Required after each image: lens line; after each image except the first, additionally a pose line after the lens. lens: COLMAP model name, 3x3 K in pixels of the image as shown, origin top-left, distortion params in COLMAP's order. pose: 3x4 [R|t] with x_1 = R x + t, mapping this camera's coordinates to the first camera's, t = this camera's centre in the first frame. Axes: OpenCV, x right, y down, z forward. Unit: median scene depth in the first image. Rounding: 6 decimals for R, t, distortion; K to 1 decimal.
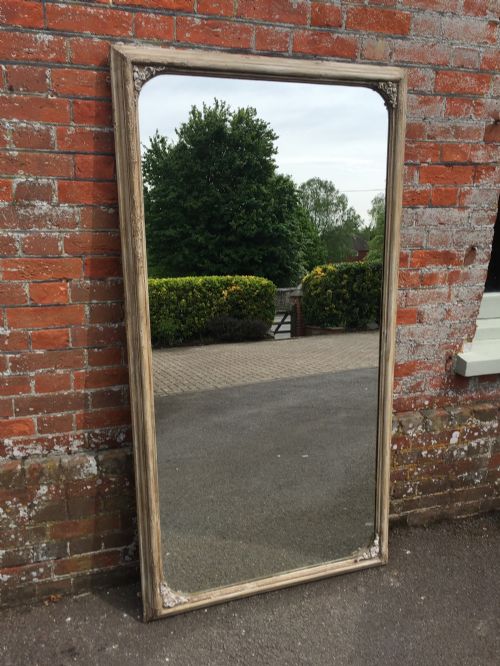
lens RADIAL K [[530.0, 0, 228.2], [0, 530.0, 335.4], [0, 0, 1]] dist [0.058034, -0.069188]
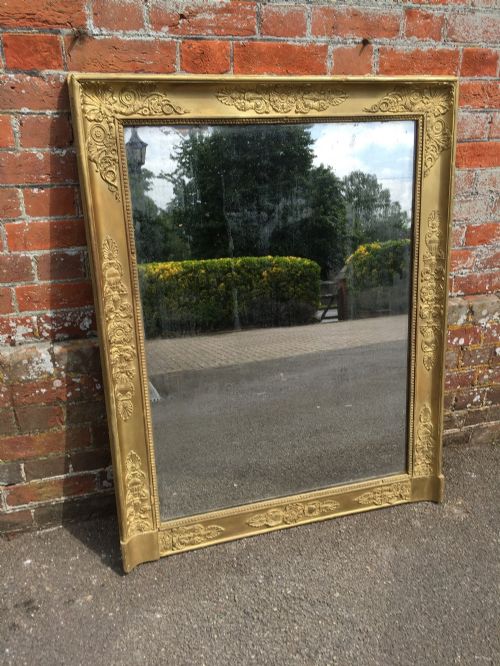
lens RADIAL K [[530.0, 0, 240.8], [0, 530.0, 329.3], [0, 0, 1]] dist [0.058034, -0.069188]
pose [[0.999669, -0.008617, -0.024260, 0.023785], [0.011359, 0.993269, 0.115271, 0.113519], [0.023103, -0.115509, 0.993038, 0.277494]]
